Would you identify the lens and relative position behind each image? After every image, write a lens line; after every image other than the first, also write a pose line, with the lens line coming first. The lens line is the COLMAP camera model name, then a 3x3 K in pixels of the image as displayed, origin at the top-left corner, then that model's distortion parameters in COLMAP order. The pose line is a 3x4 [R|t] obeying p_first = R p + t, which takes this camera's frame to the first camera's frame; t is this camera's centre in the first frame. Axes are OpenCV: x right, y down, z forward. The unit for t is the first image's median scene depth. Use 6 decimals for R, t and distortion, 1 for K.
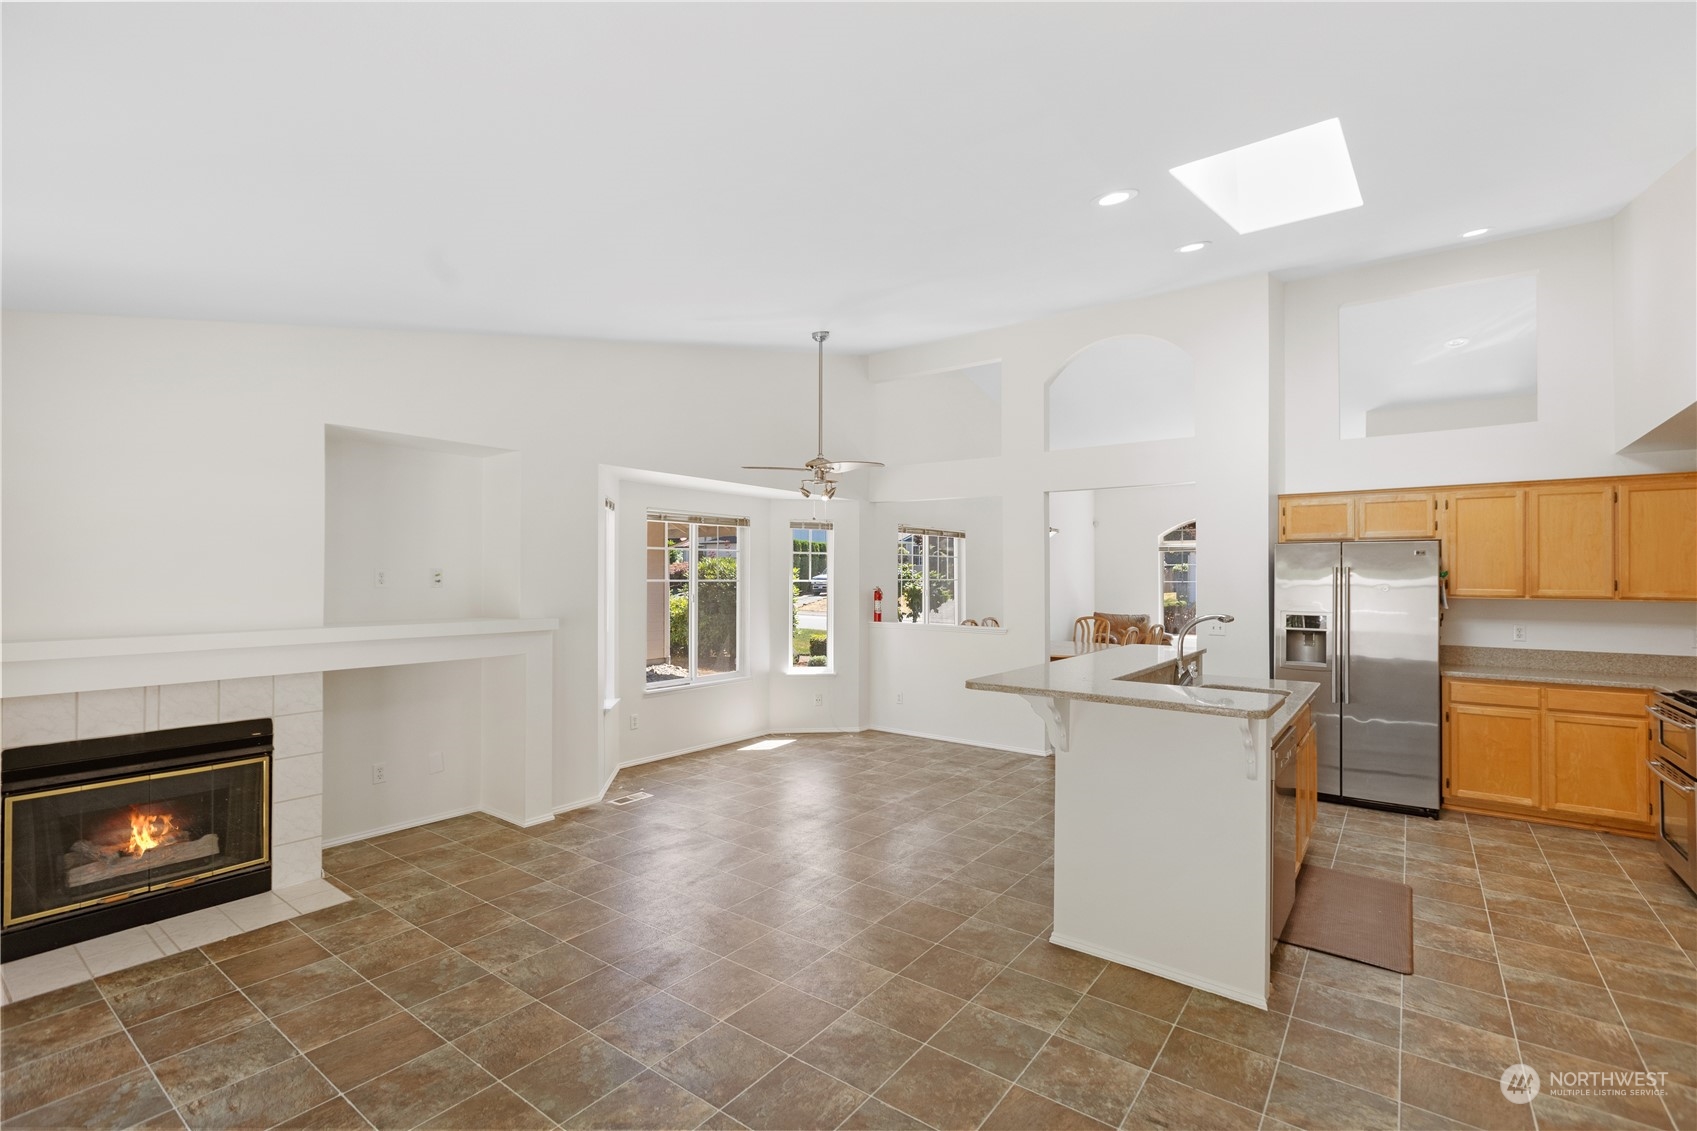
lens RADIAL K [[753.4, 0, 840.3], [0, 753.4, 568.6], [0, 0, 1]] dist [0.002043, -0.000198]
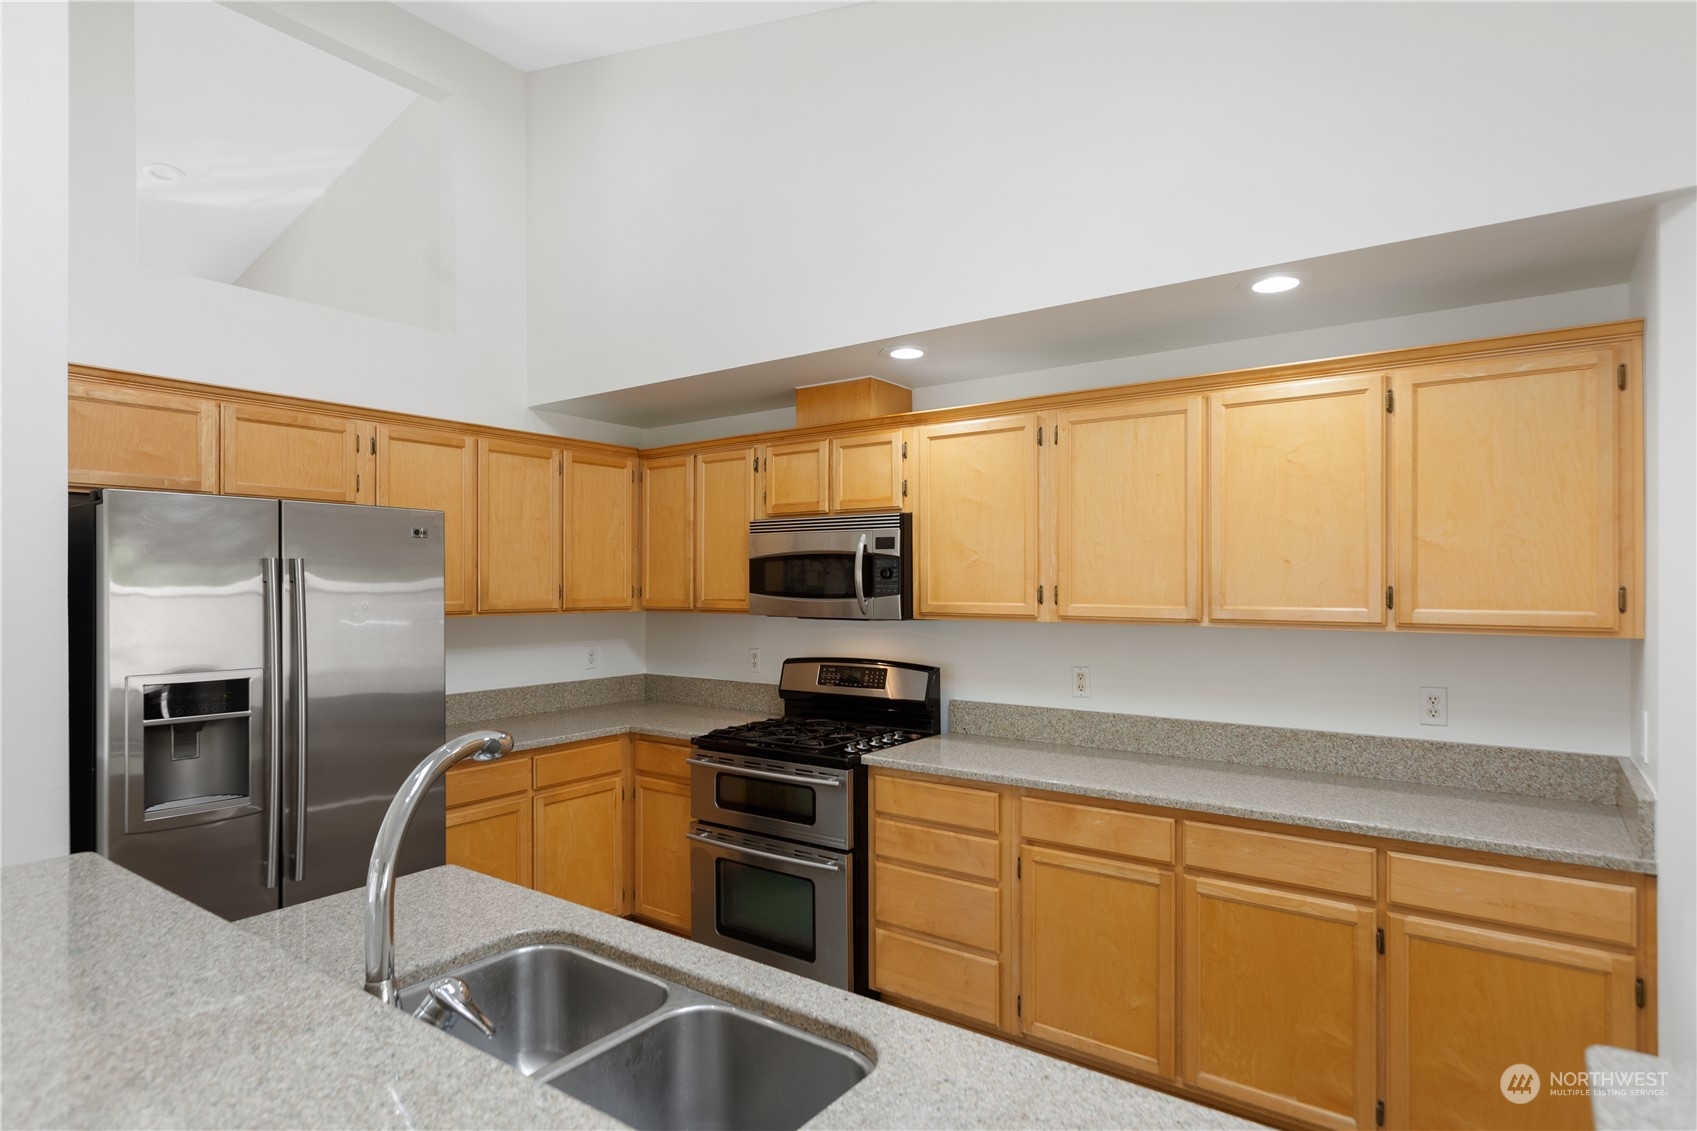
lens RADIAL K [[925.9, 0, 848.5], [0, 925.9, 565.5], [0, 0, 1]] dist [-0.001778, -0.000003]
pose [[-0.027762, 0.010467, 0.999560, 0.150671], [-0.011858, 0.999871, -0.010800, 0.003836], [-0.999544, -0.012152, -0.027634, 0.750183]]
